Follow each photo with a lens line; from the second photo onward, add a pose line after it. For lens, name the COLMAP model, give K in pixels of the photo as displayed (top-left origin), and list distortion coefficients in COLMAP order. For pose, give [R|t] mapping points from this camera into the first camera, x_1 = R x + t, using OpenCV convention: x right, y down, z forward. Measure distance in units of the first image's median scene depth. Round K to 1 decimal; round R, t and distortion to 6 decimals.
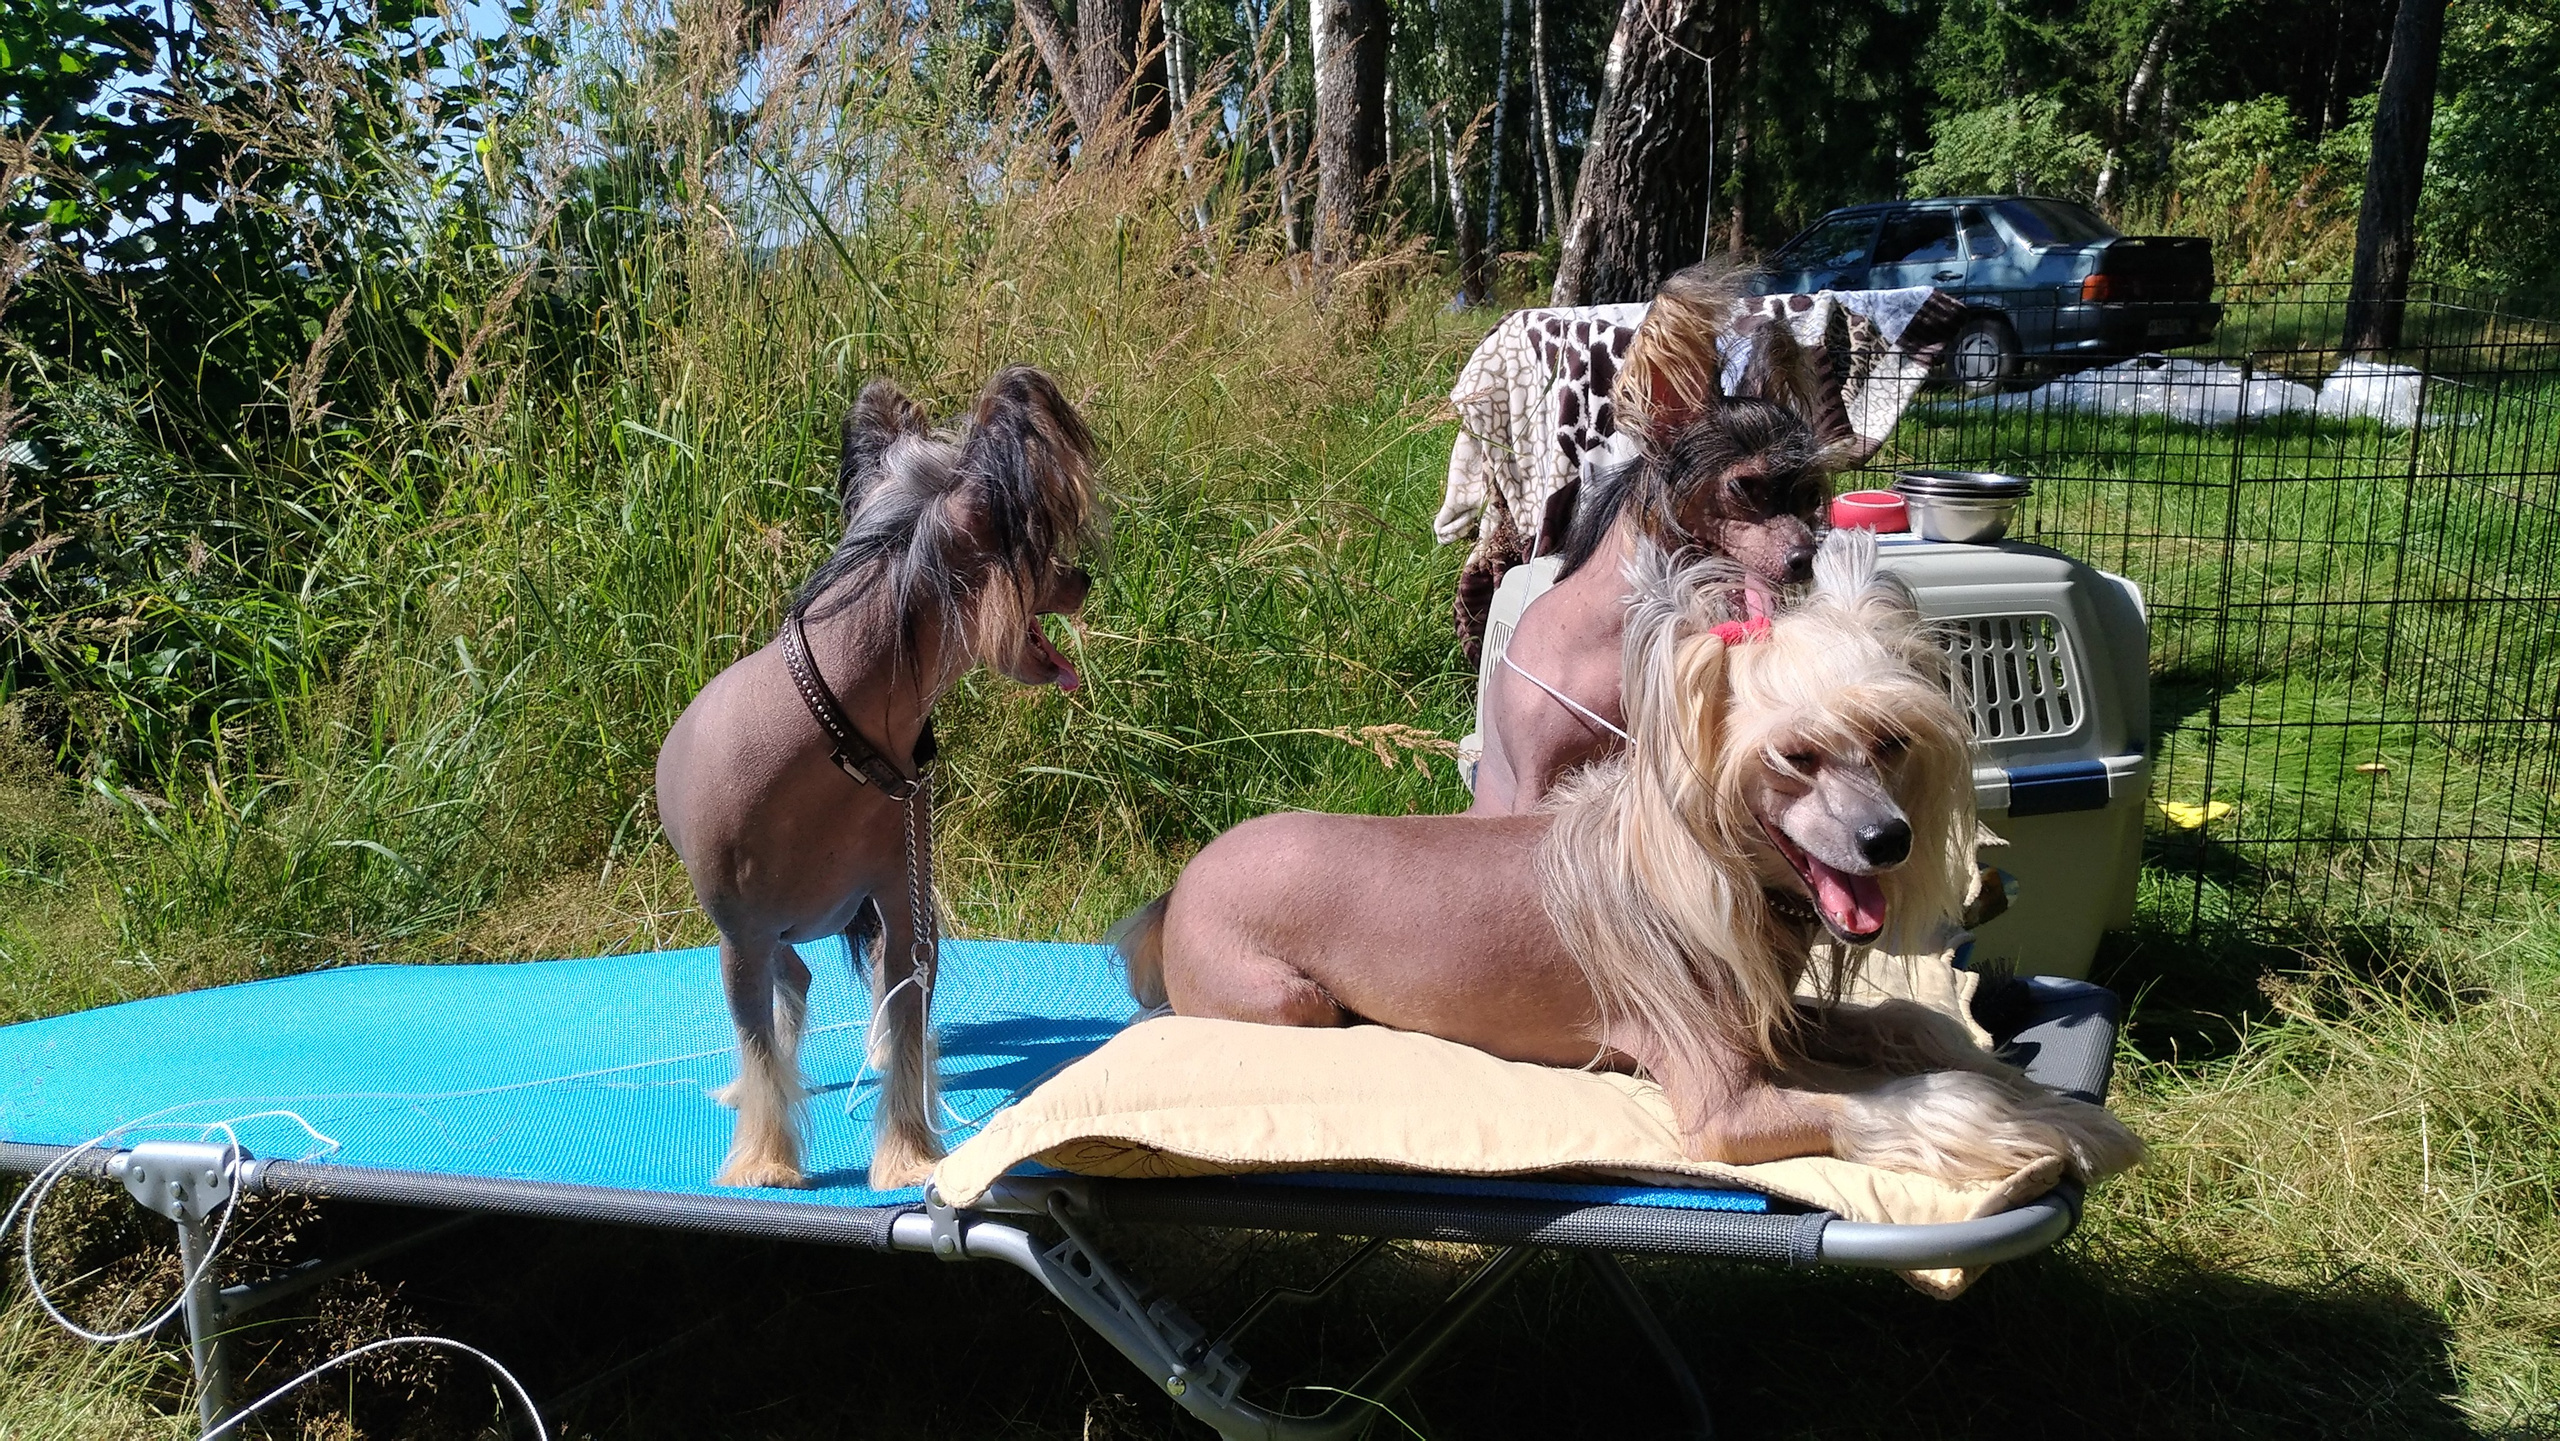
lens RADIAL K [[2067.4, 0, 1282.4], [0, 2067.4, 755.7], [0, 0, 1]] dist [-0.016029, 0.051377]
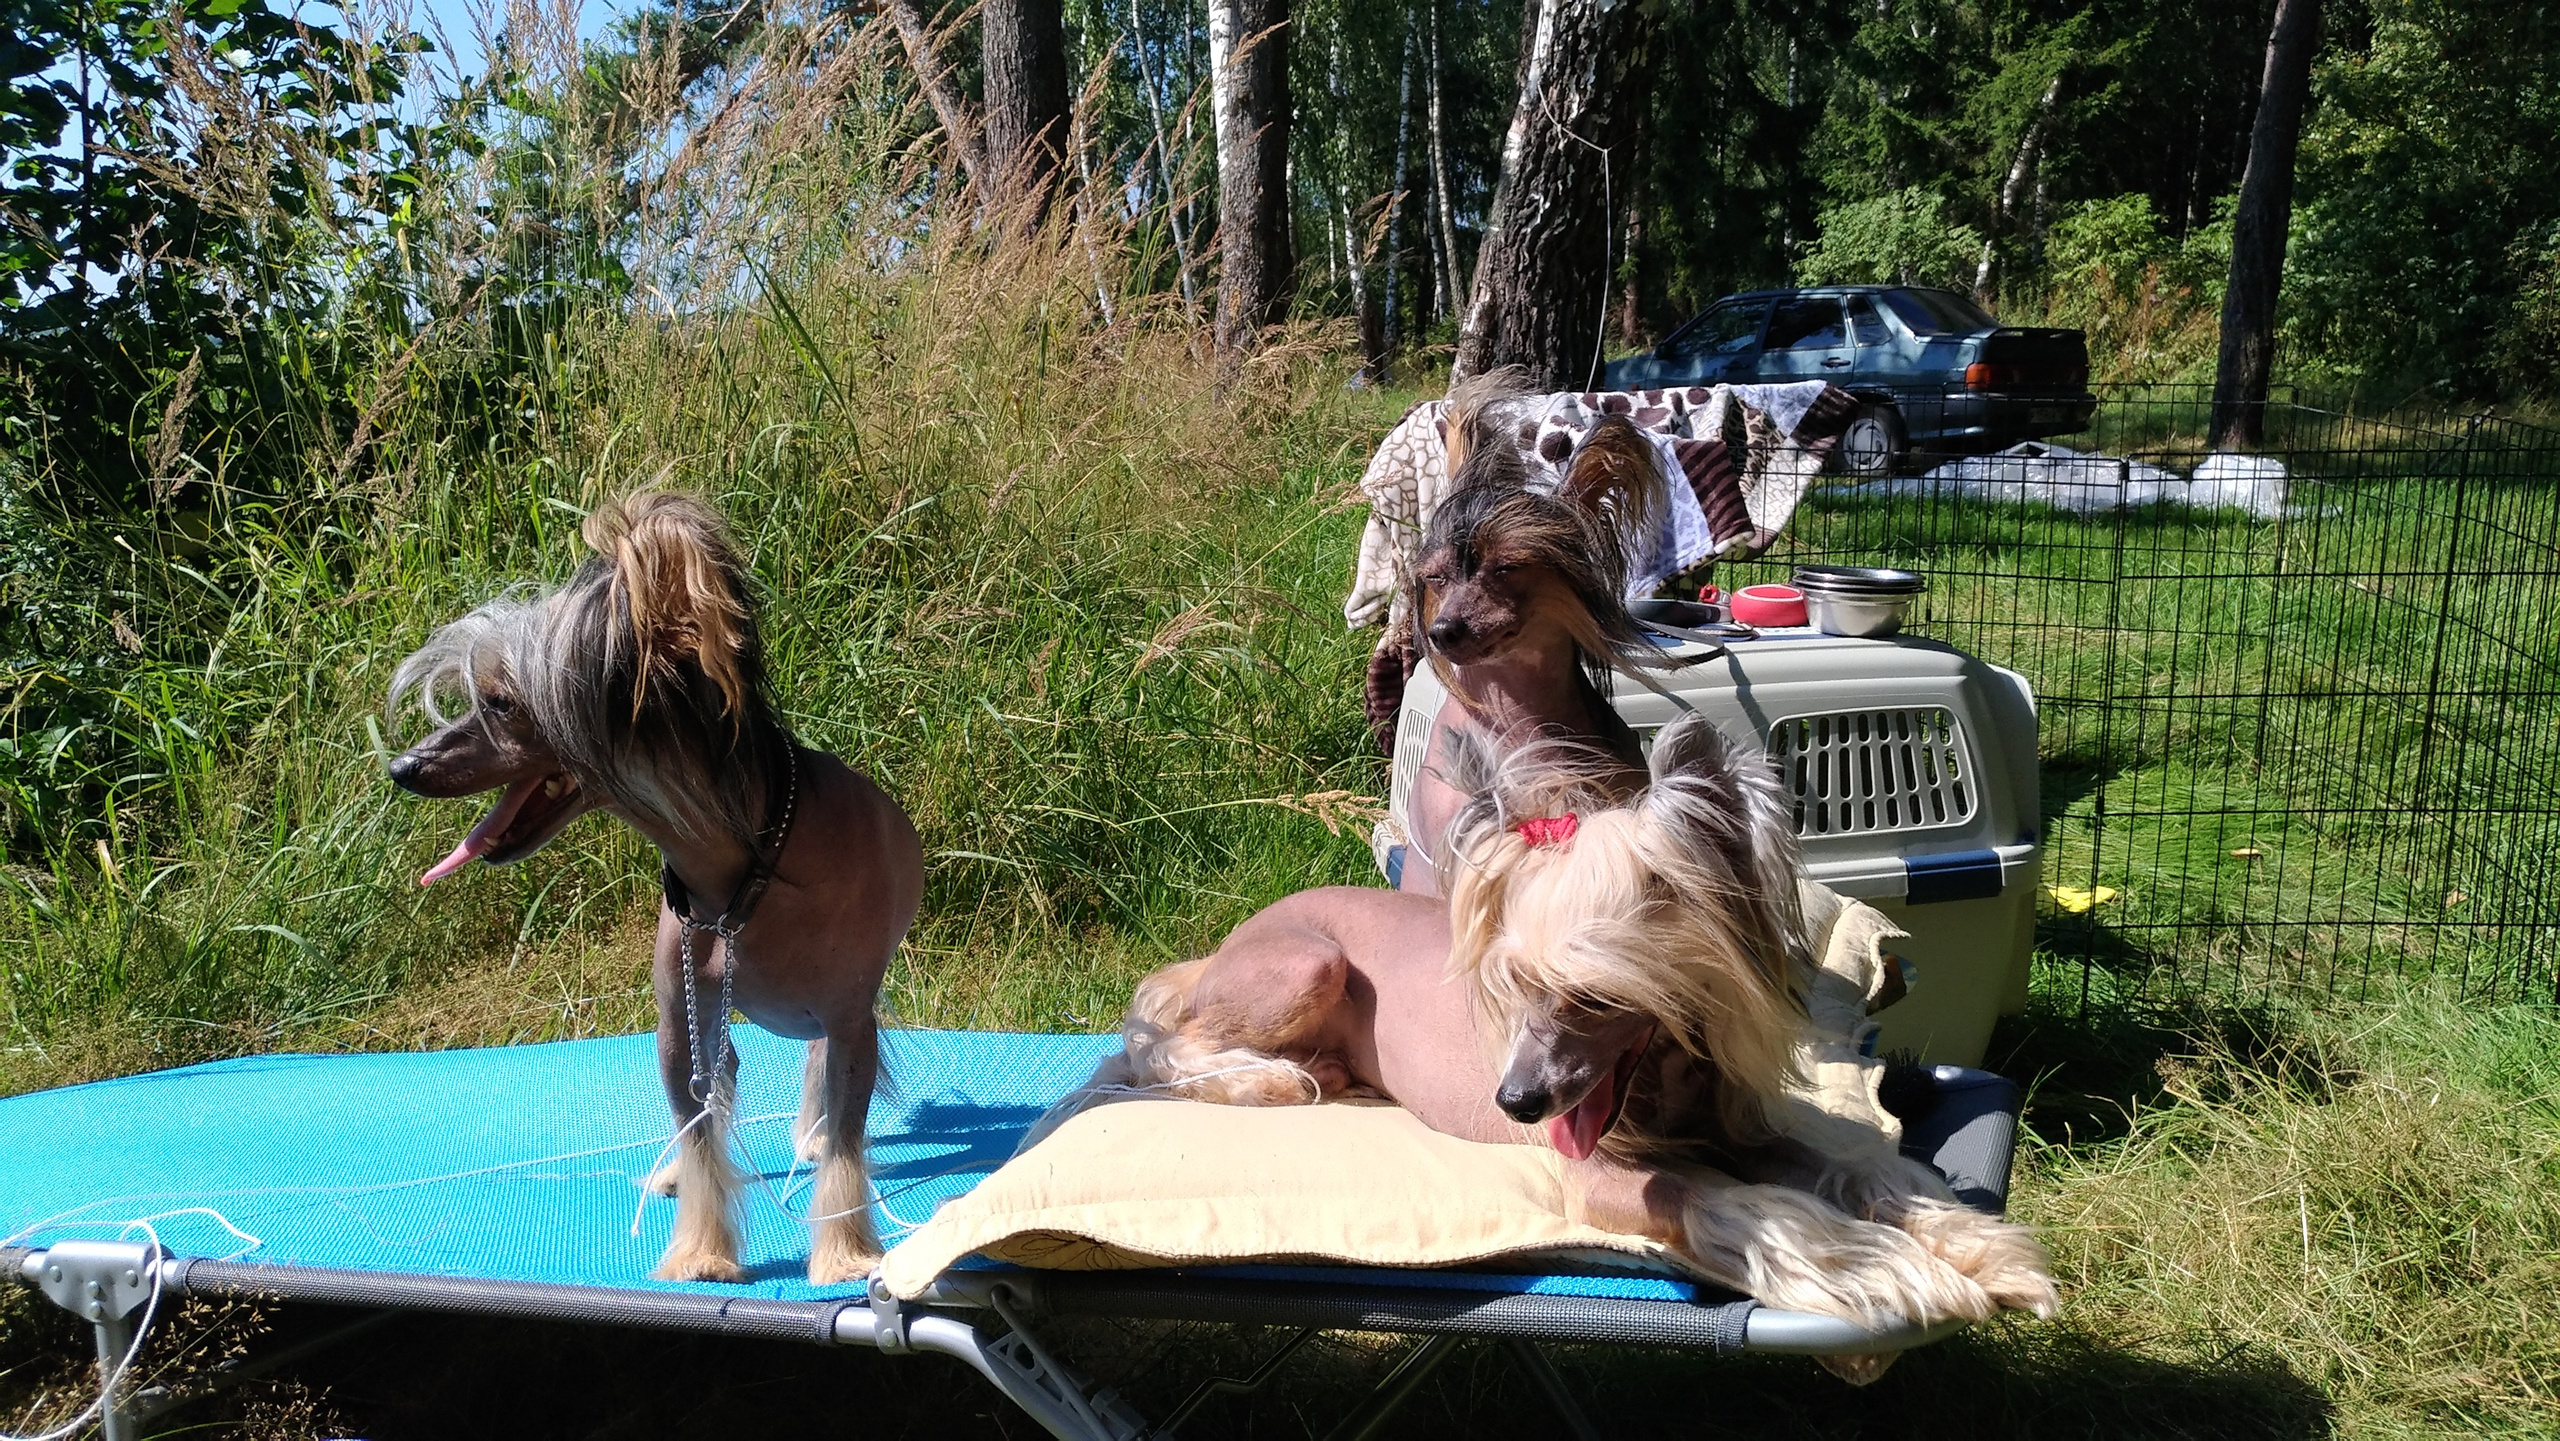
lens RADIAL K [[2067.4, 0, 1284.0], [0, 2067.4, 753.9], [0, 0, 1]] dist [-0.016029, 0.051377]
pose [[0.998697, 0.005017, 0.050785, -0.007546], [-0.003238, 0.999380, -0.035050, -0.005309], [-0.050929, 0.034839, 0.998094, -0.010673]]
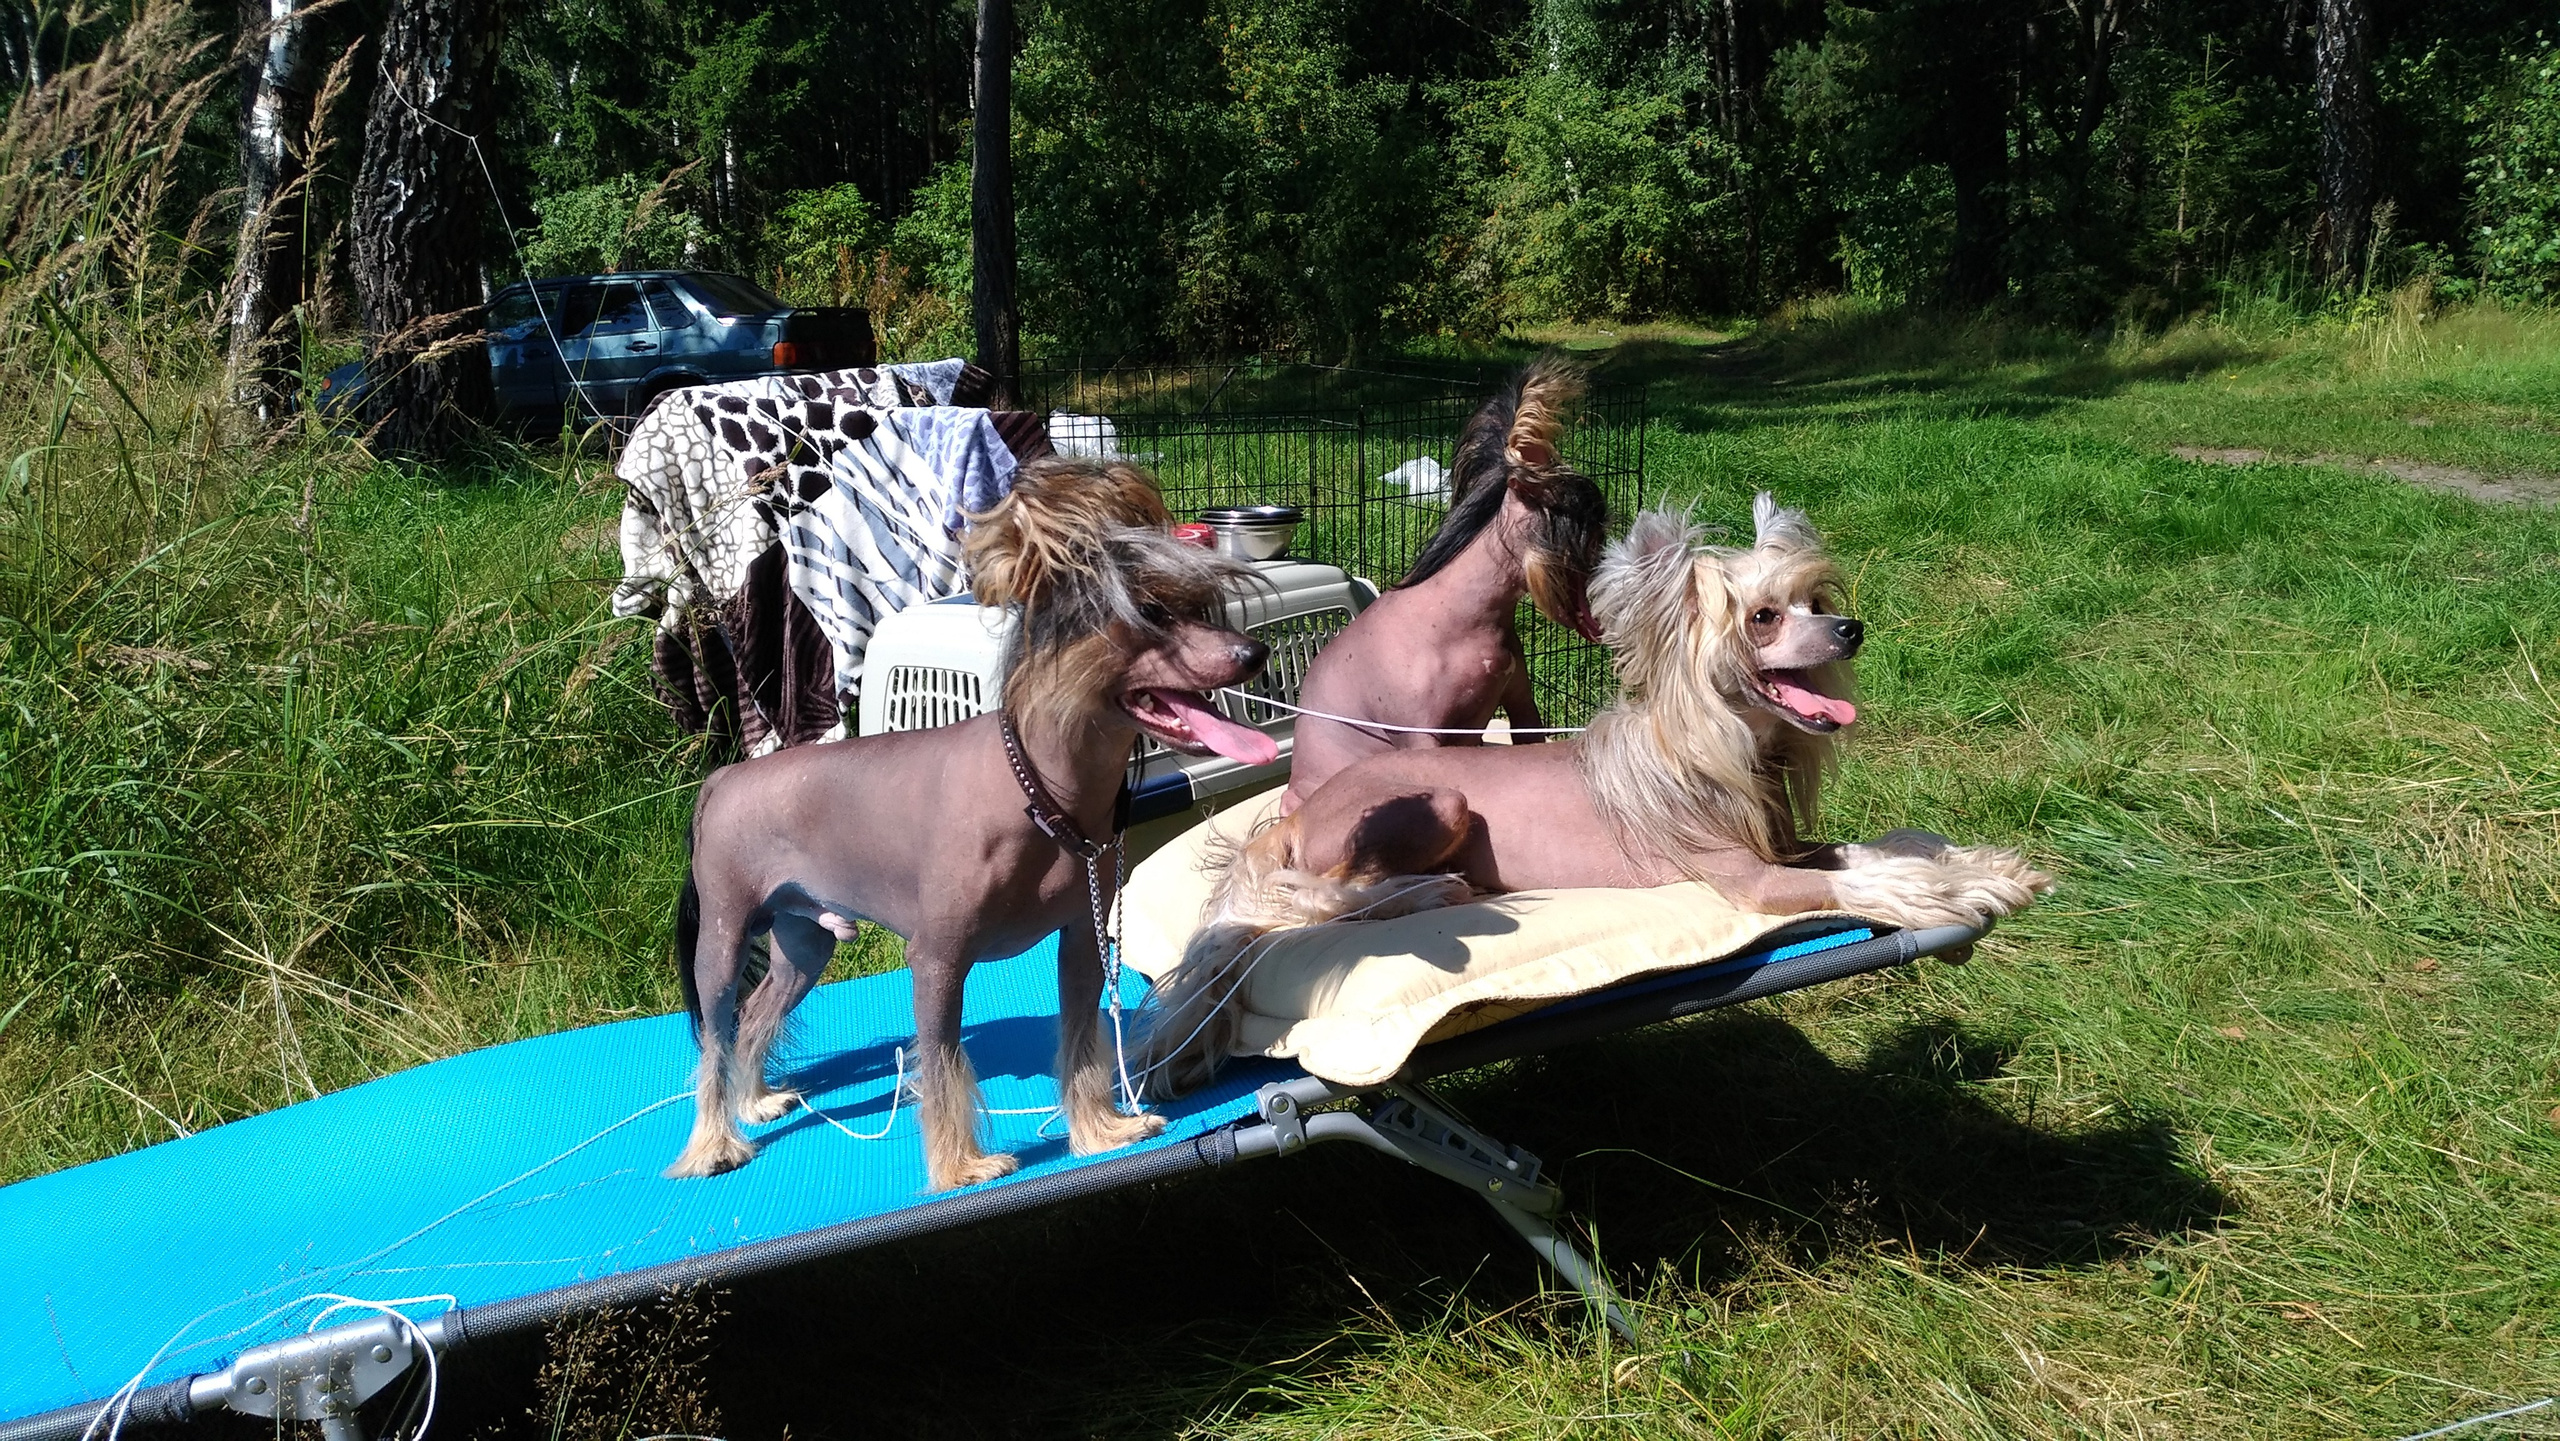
lens RADIAL K [[2054.9, 0, 1303.0], [0, 2054.9, 728.3], [0, 0, 1]] dist [-0.006813, 0.043331]
pose [[0.779427, -0.130141, 0.612826, -0.298630], [0.157527, 0.987470, 0.009350, -0.005555], [-0.606365, 0.089249, 0.790162, 0.001538]]
